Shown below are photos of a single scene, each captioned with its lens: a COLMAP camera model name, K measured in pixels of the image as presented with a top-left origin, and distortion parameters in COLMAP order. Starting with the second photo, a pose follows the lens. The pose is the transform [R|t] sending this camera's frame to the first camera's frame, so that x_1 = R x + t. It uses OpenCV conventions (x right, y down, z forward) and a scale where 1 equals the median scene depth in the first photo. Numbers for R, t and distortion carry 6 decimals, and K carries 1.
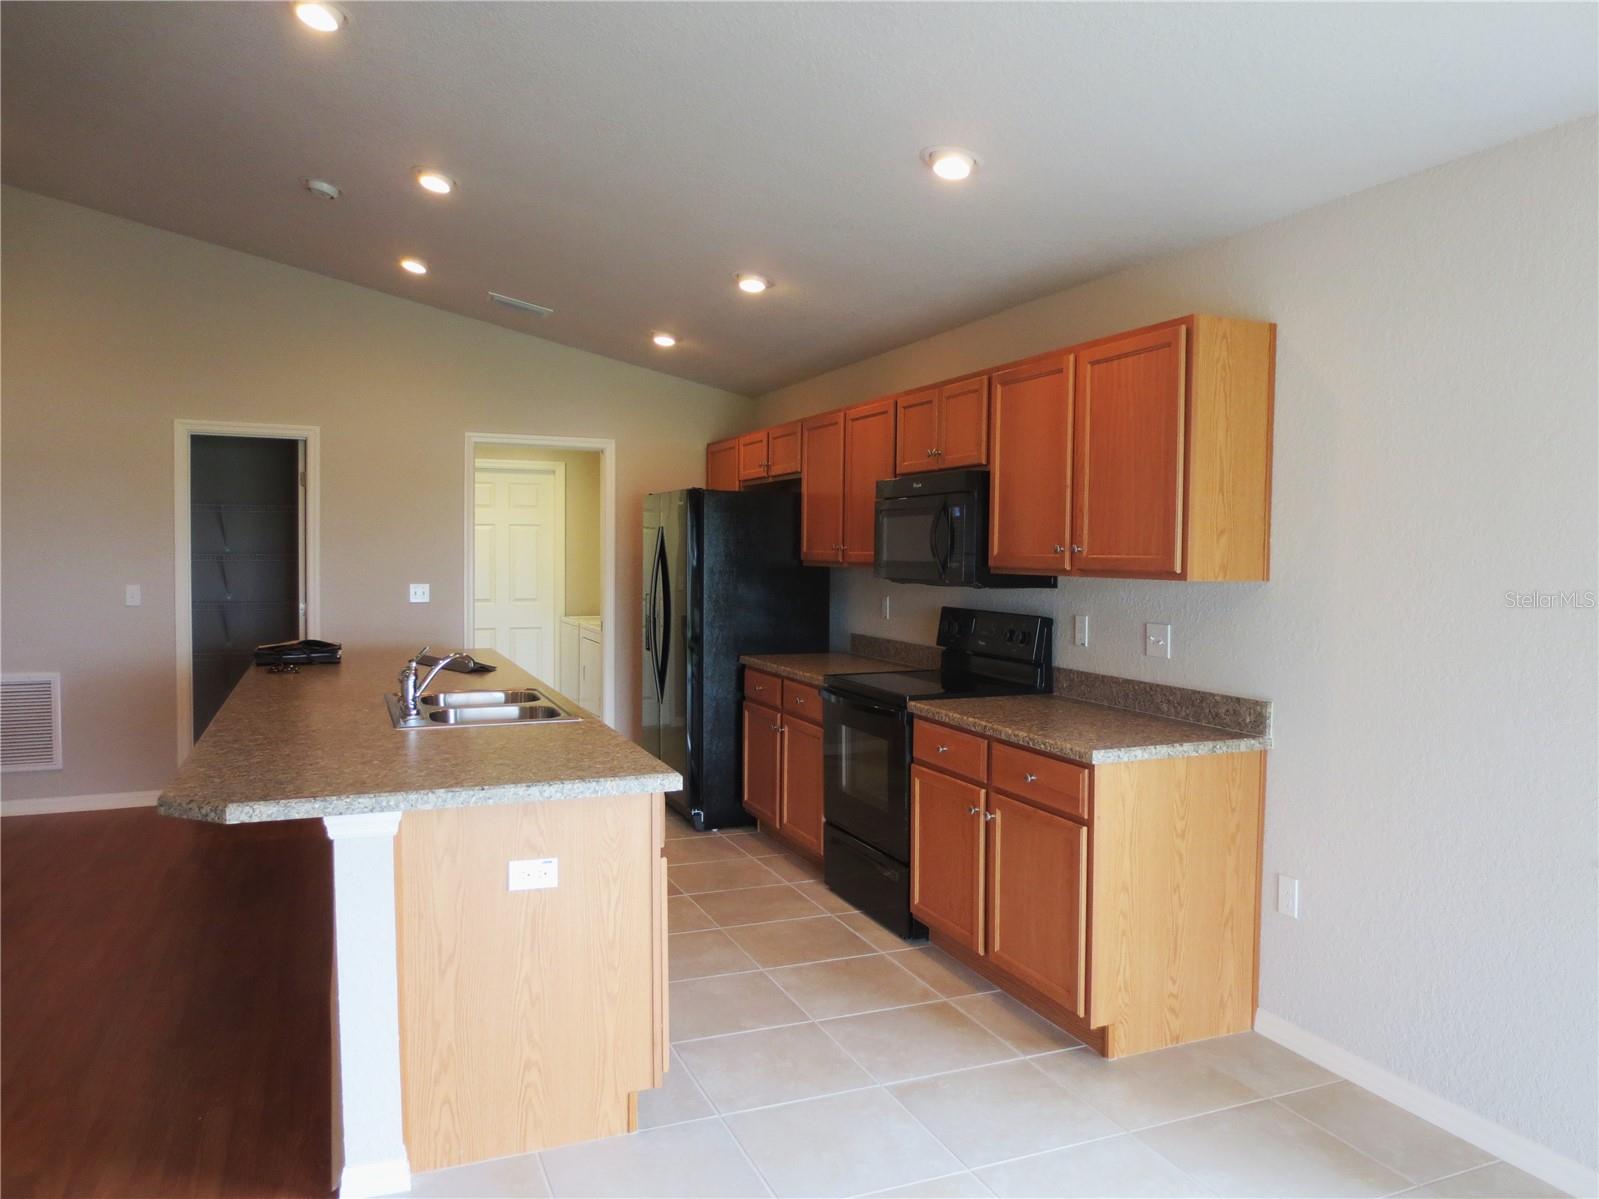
lens RADIAL K [[1151.9, 0, 799.5], [0, 1151.9, 599.5], [0, 0, 1]] dist [-0.009279, 0.000026]
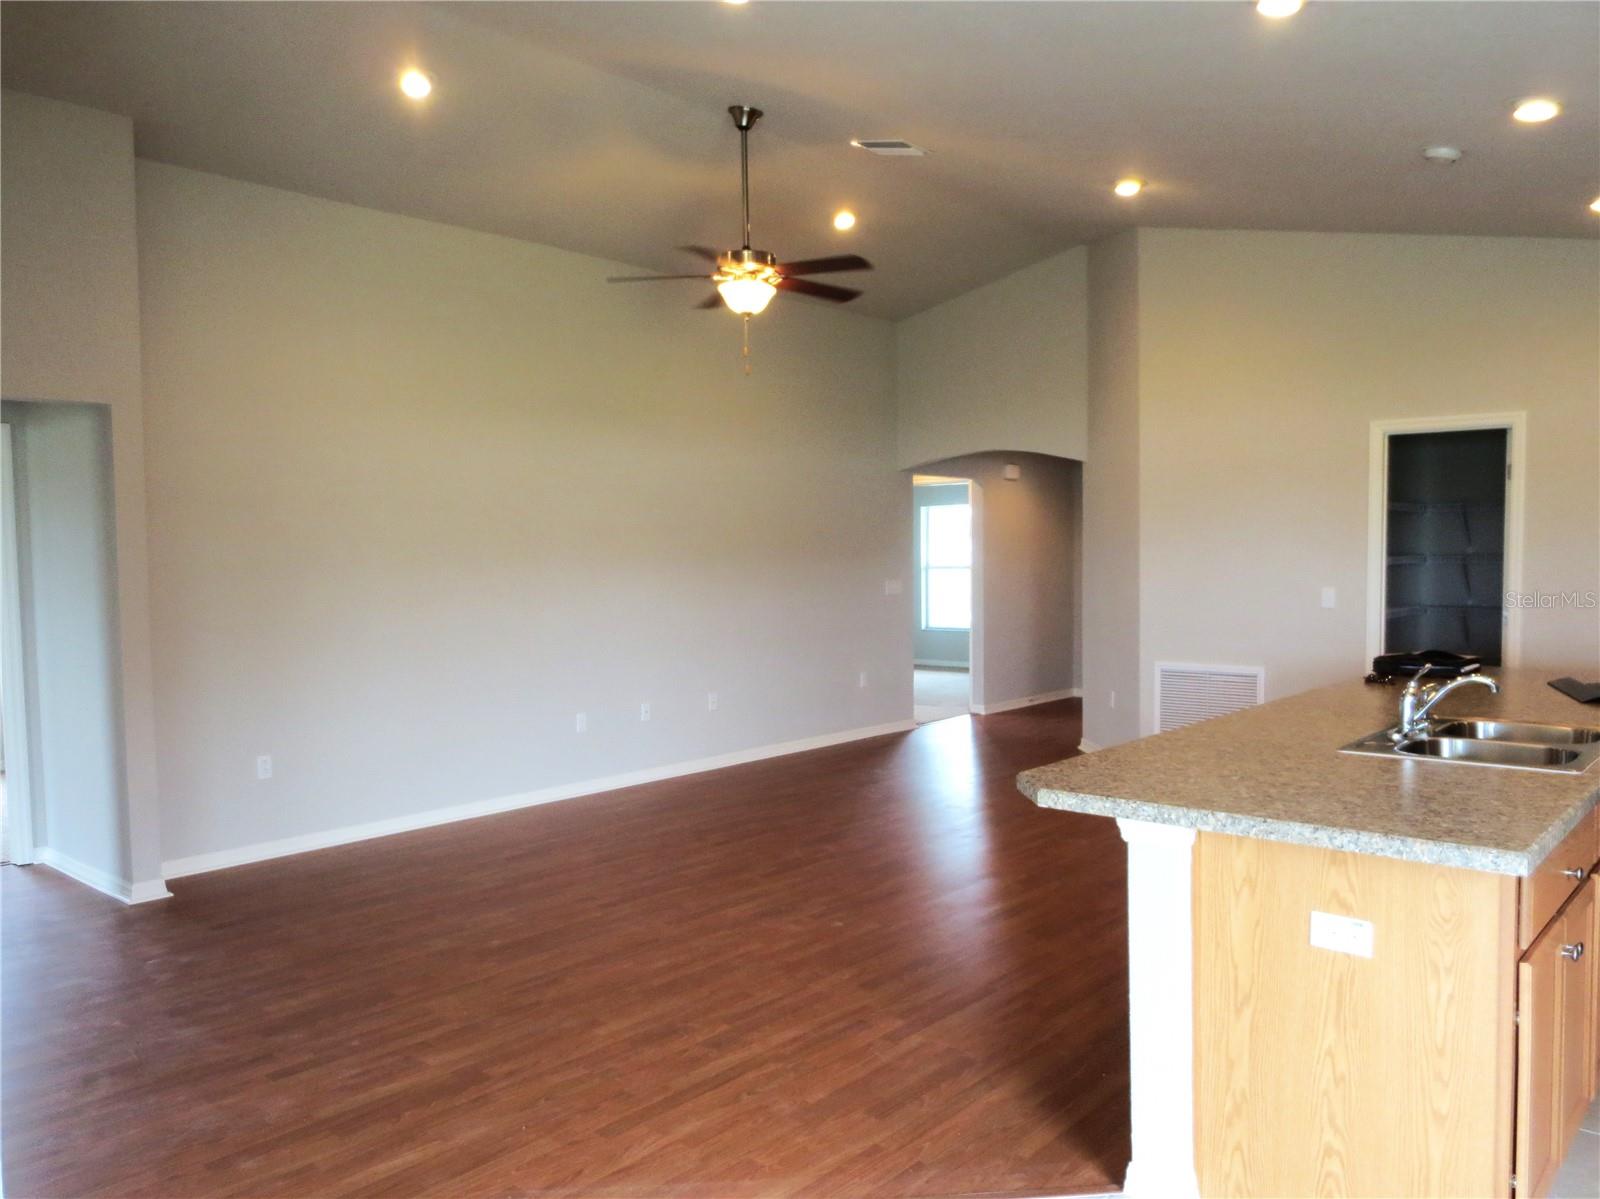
lens RADIAL K [[1179.1, 0, 800.6], [0, 1179.1, 617.4], [0, 0, 1]] dist [-0.025749, 0.003061]
pose [[0.434789, 0.032590, -0.899942, 0.307281], [-0.019470, 0.999452, 0.026787, -0.009612], [0.900322, 0.005875, 0.435185, 0.215863]]
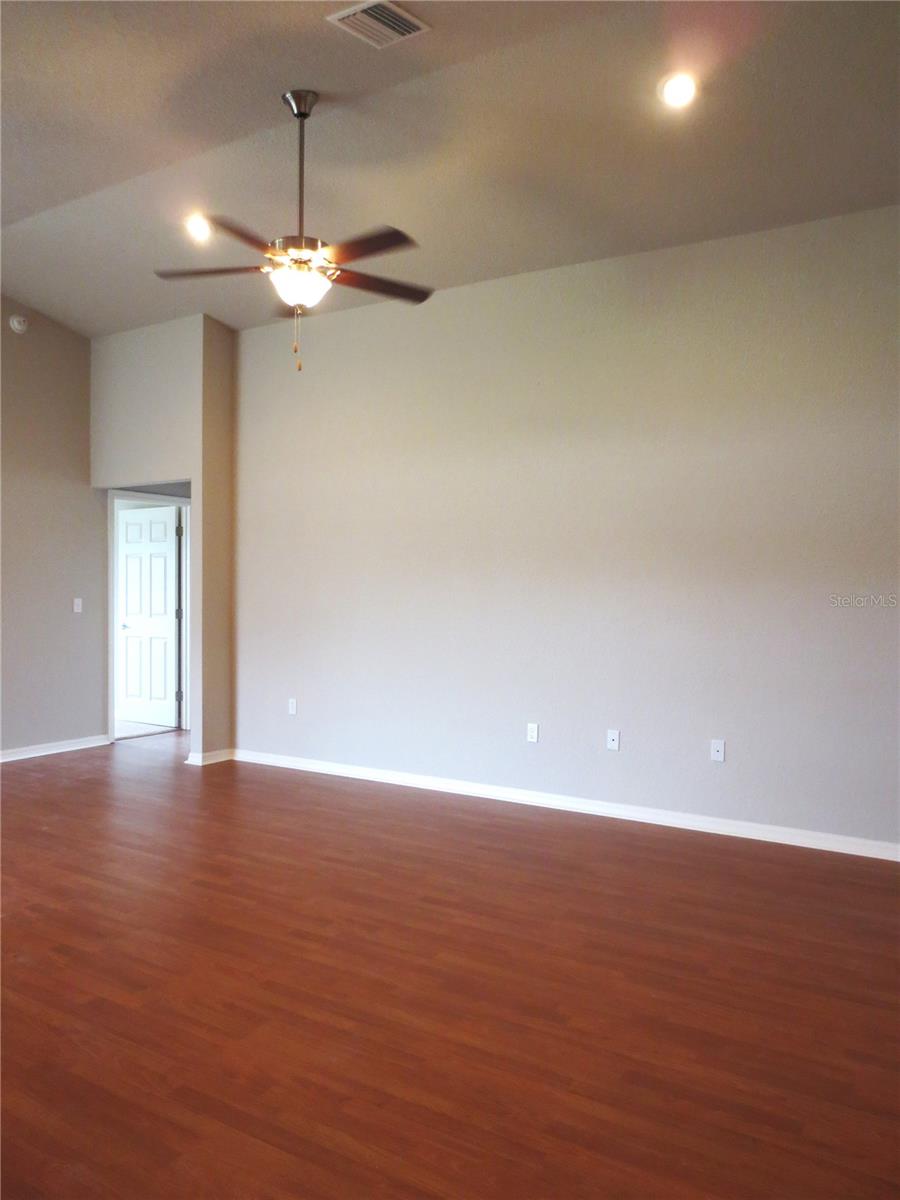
lens RADIAL K [[864.5, 0, 450.0], [0, 864.5, 600.0], [0, 0, 1]] dist [-0.009279, 0.000026]
pose [[-0.806660, -0.005678, -0.590988, -0.742983], [-0.038383, 0.998346, 0.042798, -0.059408], [0.589768, 0.057207, -0.805544, 2.018909]]
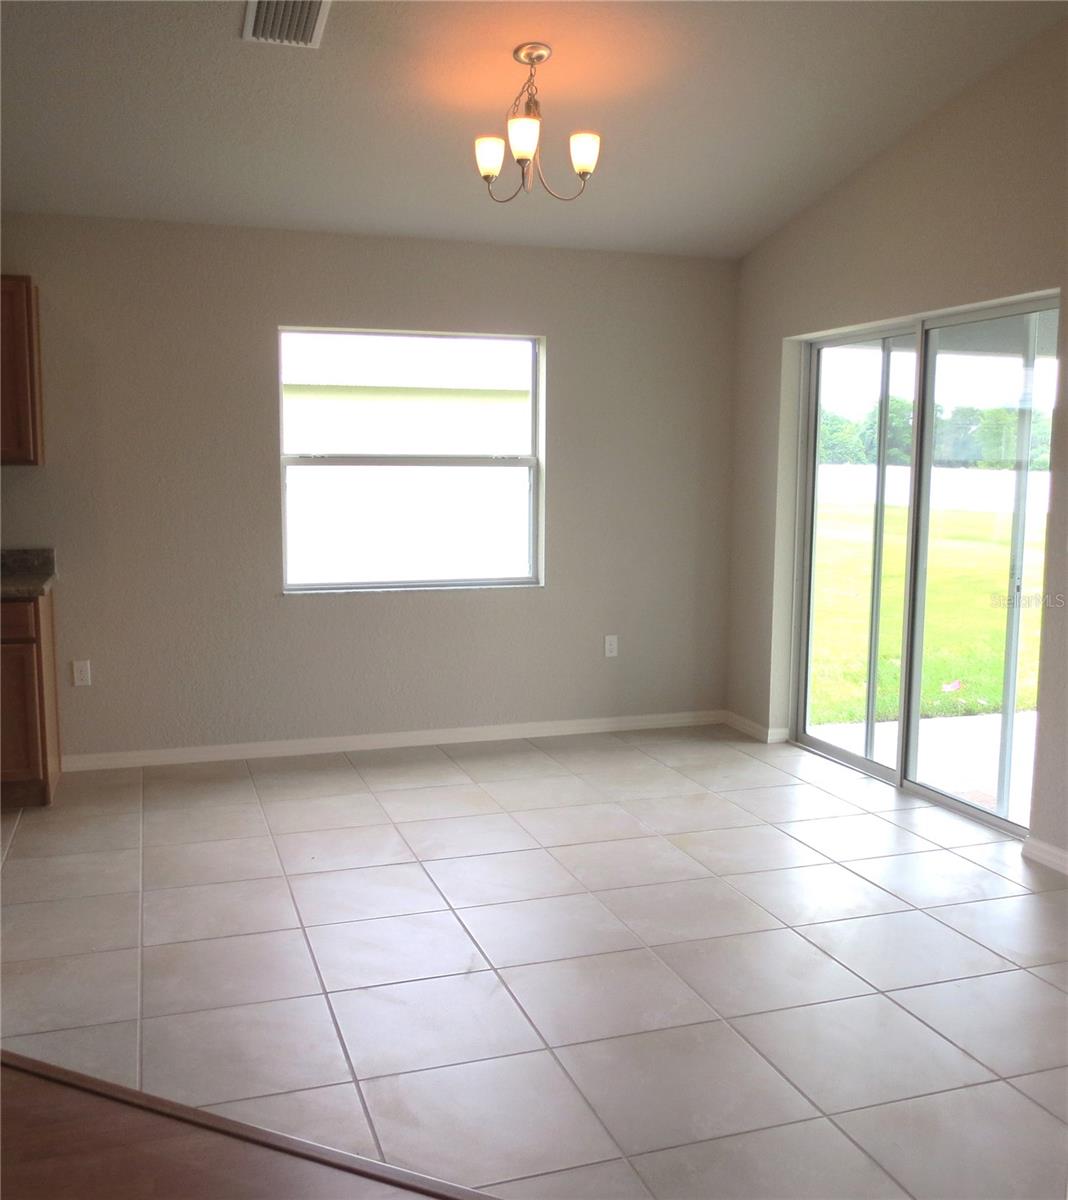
lens RADIAL K [[1181.4, 0, 534.0], [0, 1181.4, 600.0], [0, 0, 1]] dist [-0.004882, -0.010448]
pose [[0.081675, -0.124204, 0.988890, -1.071736], [0.038705, 0.991851, 0.121379, -0.004864], [-0.995907, 0.028361, 0.085817, 0.267042]]
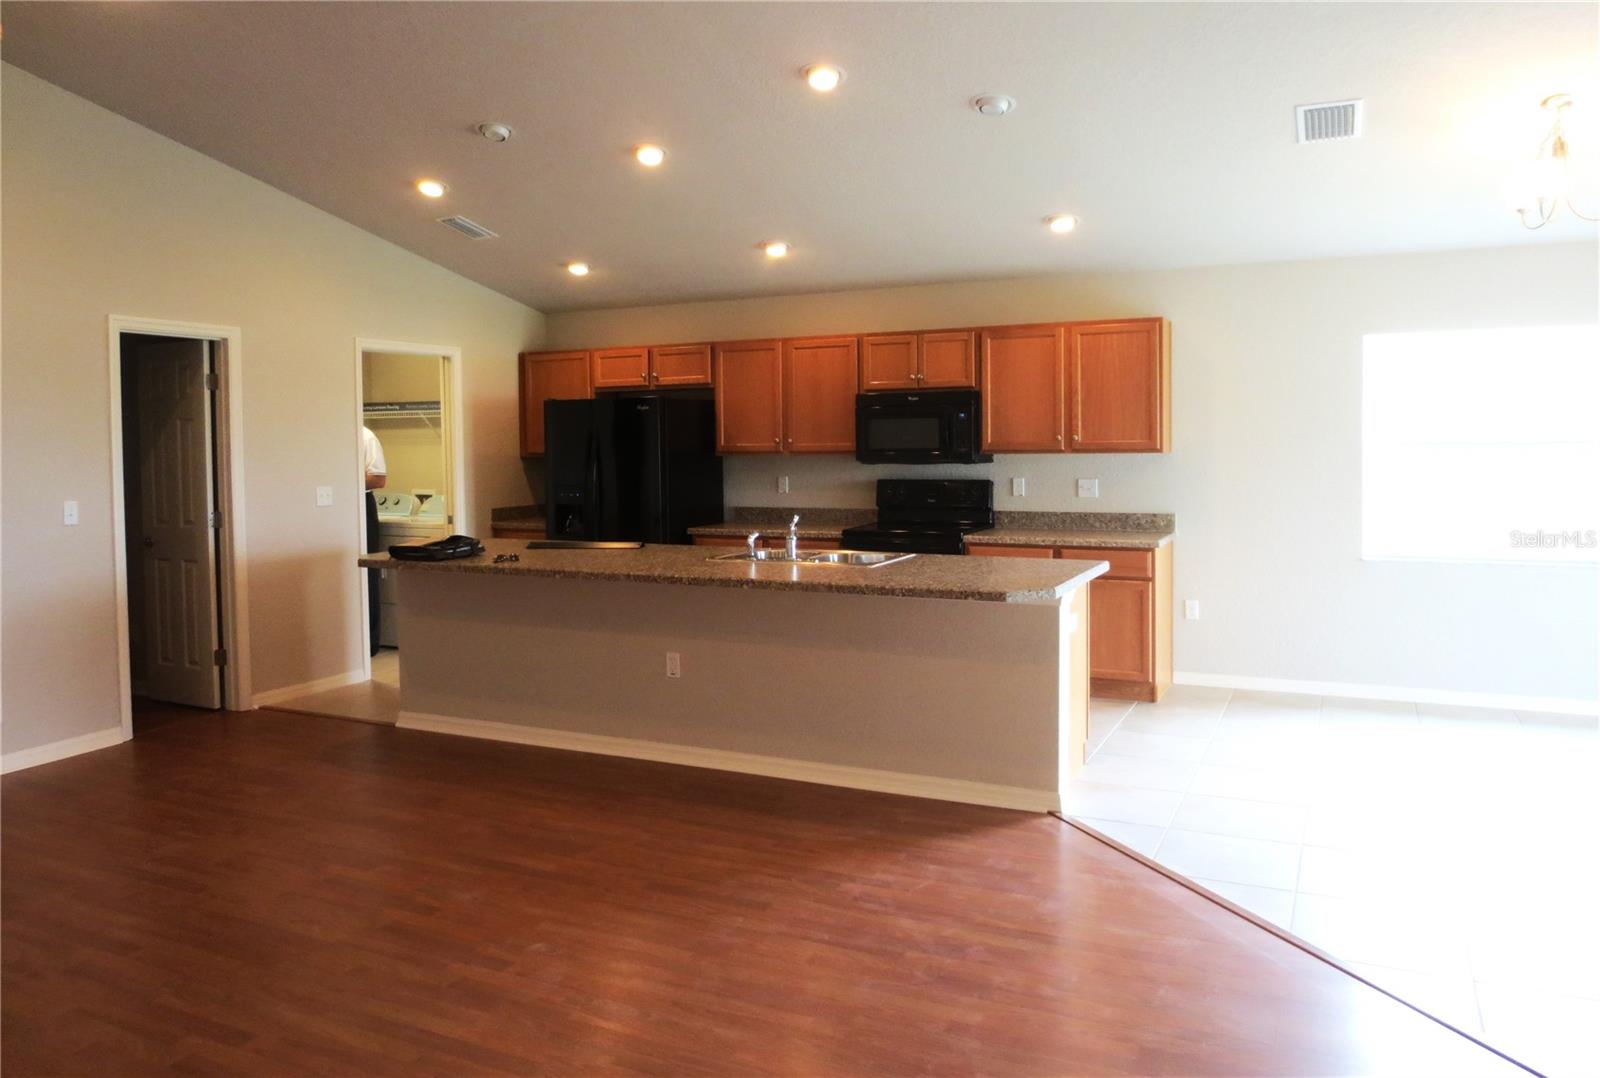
lens RADIAL K [[1150.4, 0, 798.7], [0, 1150.4, 481.1], [0, 0, 1]] dist [-0.012524, -0.003086]
pose [[0.752433, -0.044507, 0.657164, -1.401389], [0.048395, 0.998753, 0.012231, -0.022308], [-0.656889, 0.022600, 0.753649, -0.060389]]
